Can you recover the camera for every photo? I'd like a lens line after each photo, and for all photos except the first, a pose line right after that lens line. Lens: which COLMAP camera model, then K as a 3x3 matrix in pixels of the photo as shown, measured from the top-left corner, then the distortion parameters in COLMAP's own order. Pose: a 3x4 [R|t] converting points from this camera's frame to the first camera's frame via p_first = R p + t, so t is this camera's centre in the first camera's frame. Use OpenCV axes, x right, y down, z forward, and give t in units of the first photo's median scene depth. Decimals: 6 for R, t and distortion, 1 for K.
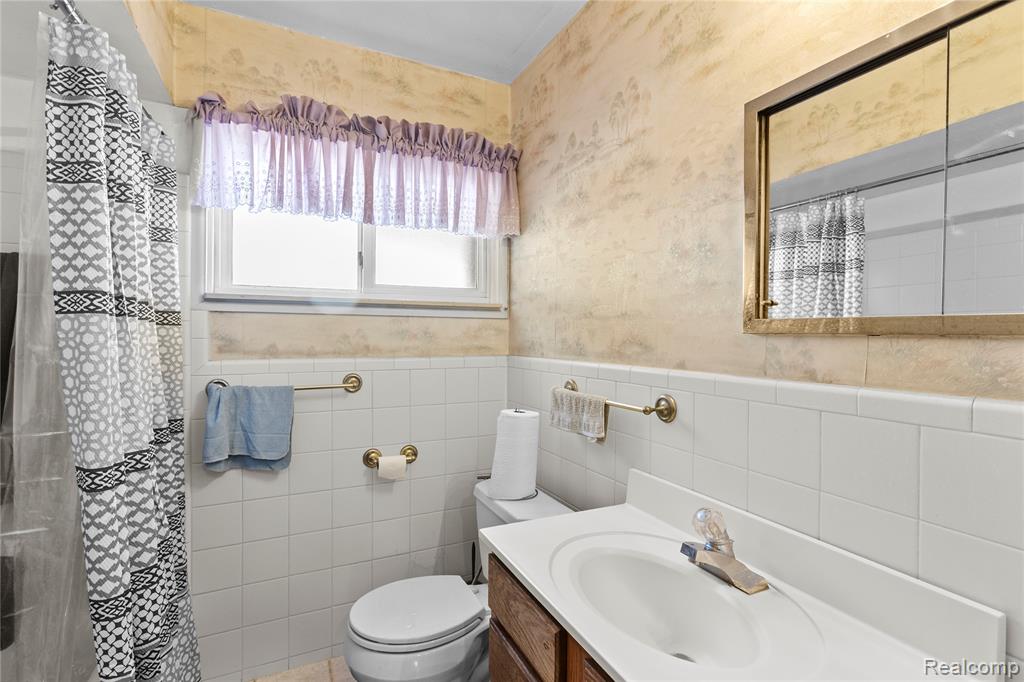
lens RADIAL K [[464.7, 0, 503.2], [0, 464.7, 335.9], [0, 0, 1]] dist [-0.004277, 0.000923]
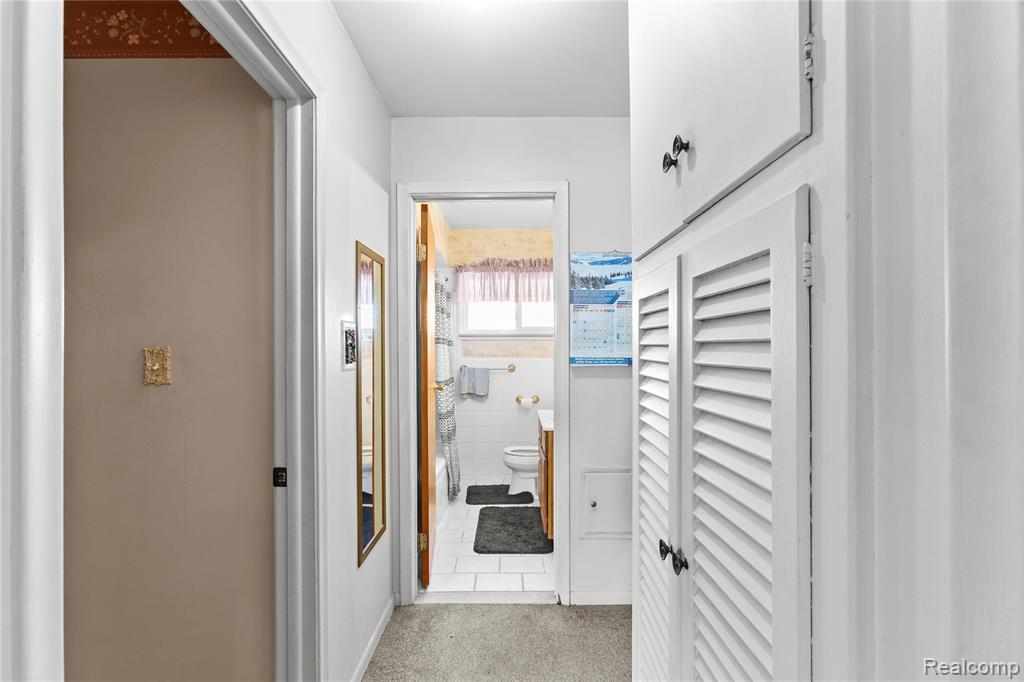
lens RADIAL K [[464.7, 0, 513.6], [0, 464.7, 346.5], [0, 0, 1]] dist [-0.004277, 0.000923]
pose [[0.903940, -0.012351, -0.427480, 0.760696], [0.007194, 0.999881, -0.013676, 0.022616], [0.427598, 0.009287, 0.903921, -1.253654]]
